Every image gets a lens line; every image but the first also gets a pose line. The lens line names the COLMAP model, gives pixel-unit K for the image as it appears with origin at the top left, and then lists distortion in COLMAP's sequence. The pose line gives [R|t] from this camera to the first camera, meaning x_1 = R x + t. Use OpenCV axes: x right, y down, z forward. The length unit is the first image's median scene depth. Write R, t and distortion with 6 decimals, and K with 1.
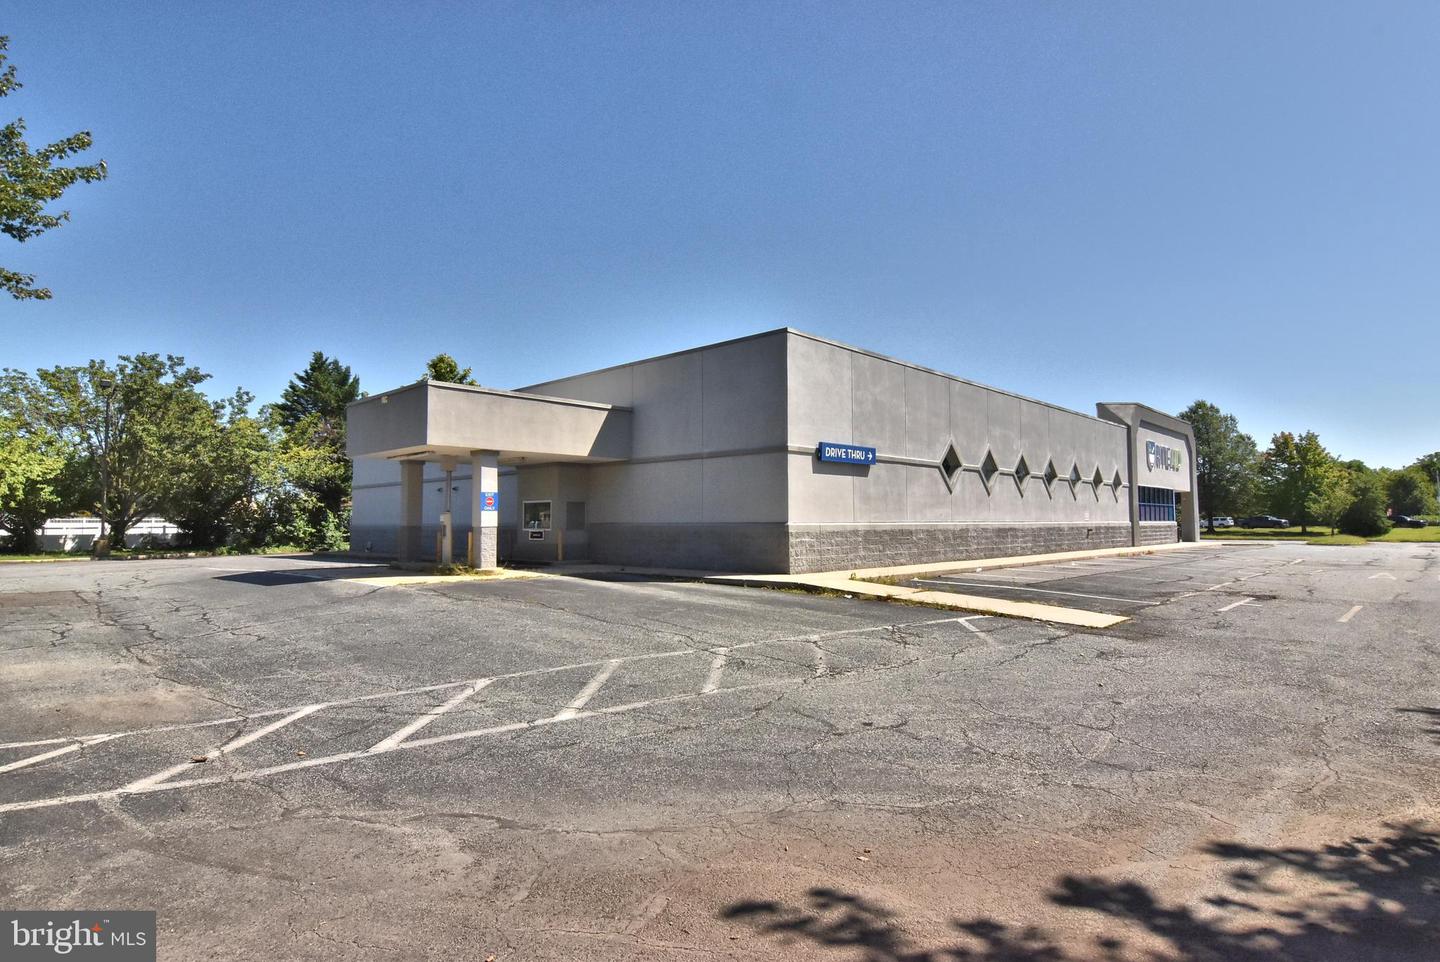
lens RADIAL K [[768.8, 0, 728.4], [0, 768.8, 467.6], [0, 0, 1]] dist [0.002216, -0.016307]
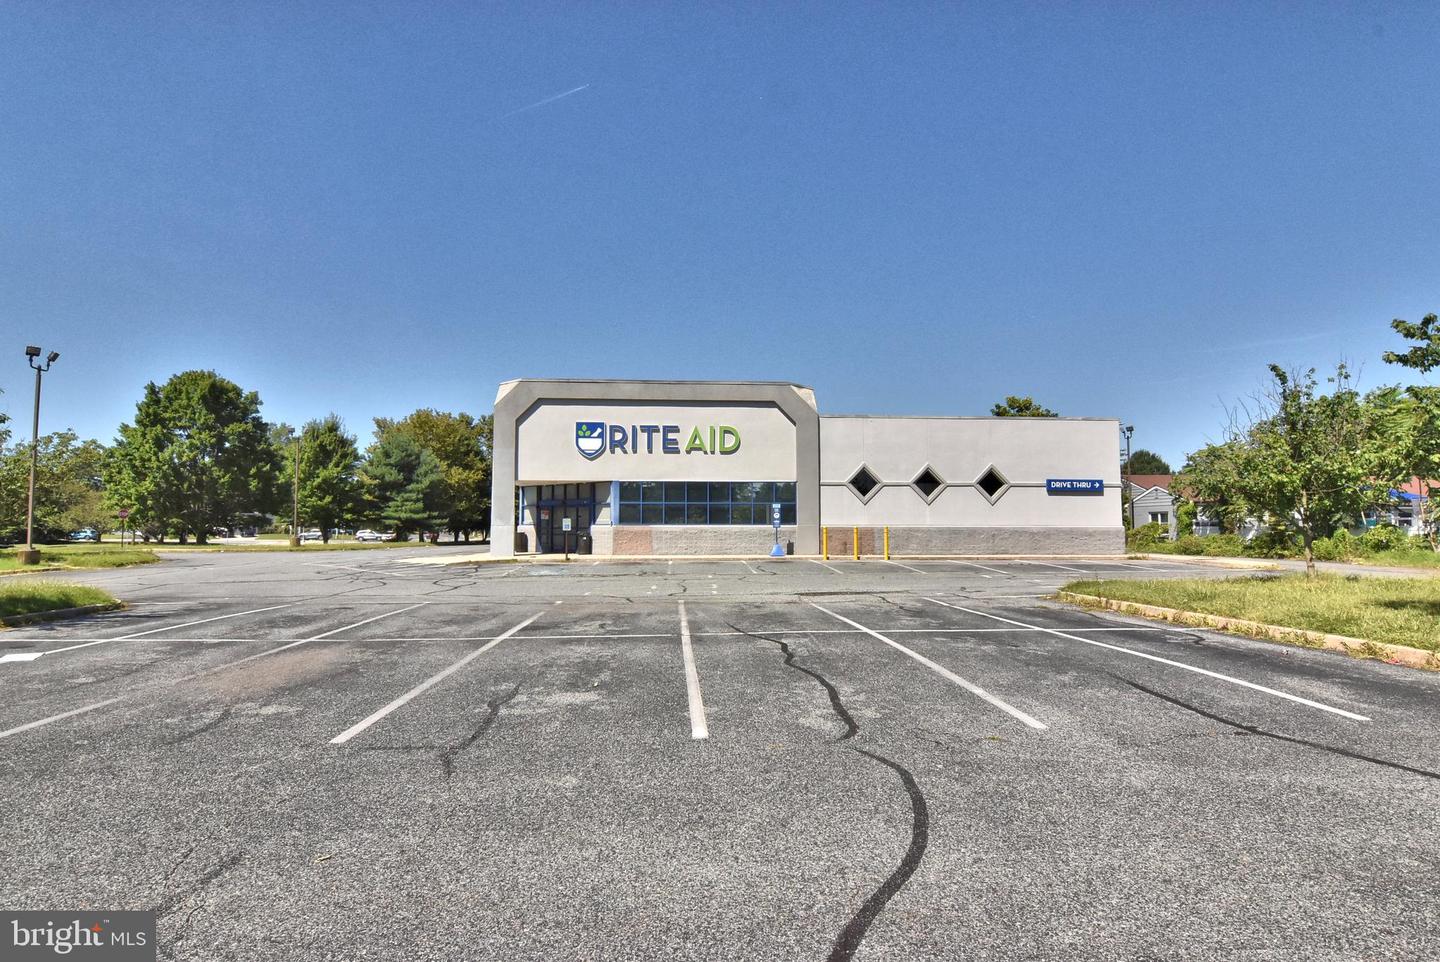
lens RADIAL K [[768.8, 0, 726.0], [0, 768.8, 480.7], [0, 0, 1]] dist [0.002216, -0.016307]
pose [[0.753240, -0.026765, -0.657201, 0.836657], [0.040409, 0.999167, 0.005623, -0.081753], [0.656504, -0.030792, 0.753694, -0.851570]]
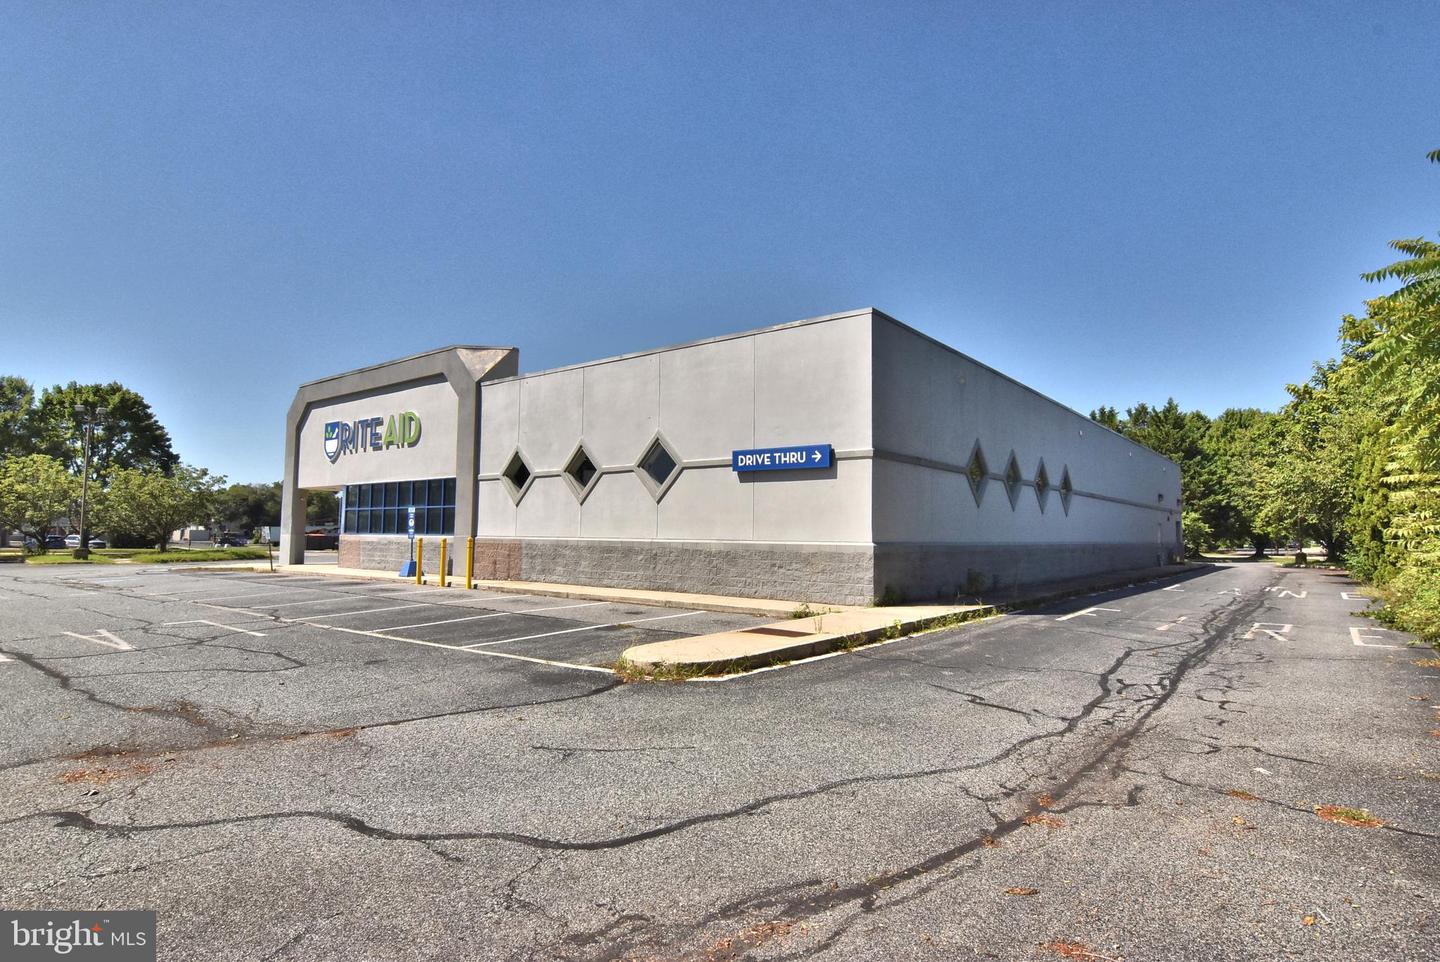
lens RADIAL K [[768.8, 0, 728.0], [0, 768.8, 482.2], [0, 0, 1]] dist [0.002216, -0.016307]
pose [[0.117571, -0.063545, -0.991029, 1.182404], [0.057161, 0.996729, -0.057129, 0.061602], [0.991418, -0.049932, 0.120819, 1.084237]]
